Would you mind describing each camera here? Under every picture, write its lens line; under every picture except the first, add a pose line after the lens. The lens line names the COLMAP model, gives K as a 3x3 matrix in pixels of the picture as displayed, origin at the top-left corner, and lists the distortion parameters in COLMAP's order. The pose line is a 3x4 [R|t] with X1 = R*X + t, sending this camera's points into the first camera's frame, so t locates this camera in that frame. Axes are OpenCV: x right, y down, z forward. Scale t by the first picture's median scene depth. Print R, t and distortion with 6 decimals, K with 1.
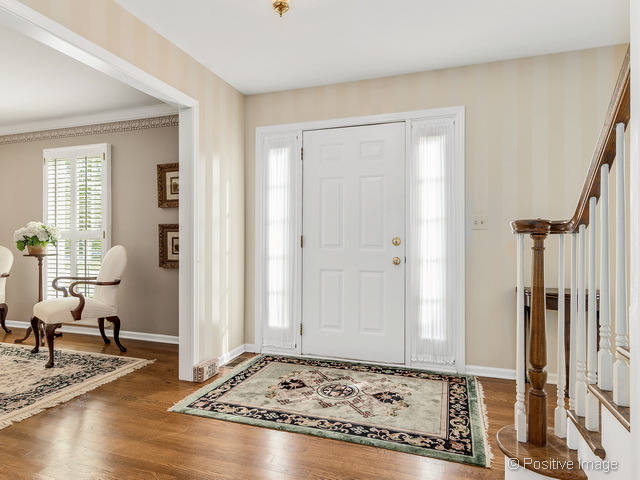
lens RADIAL K [[376.7, 0, 320.6], [0, 376.7, 236.9], [0, 0, 1]] dist [0.015259, 0.002067]
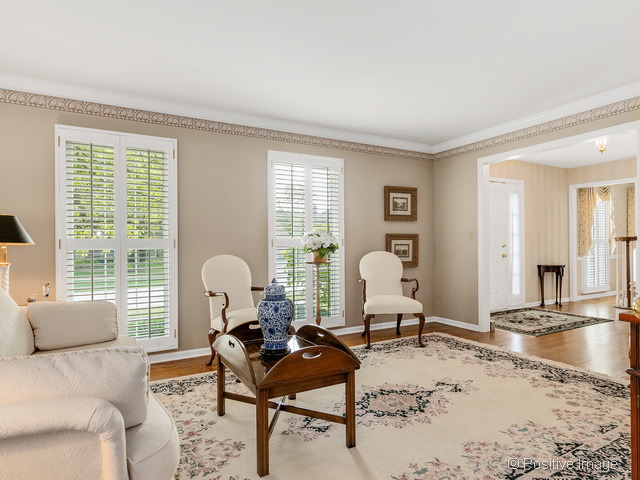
lens RADIAL K [[376.7, 0, 321.6], [0, 376.7, 243.4], [0, 0, 1]] dist [0.015259, 0.002067]
pose [[0.667901, -0.001956, 0.744247, -1.813816], [0.009427, 0.999939, -0.005832, 0.004130], [-0.744190, 0.010911, 0.667879, 0.401736]]
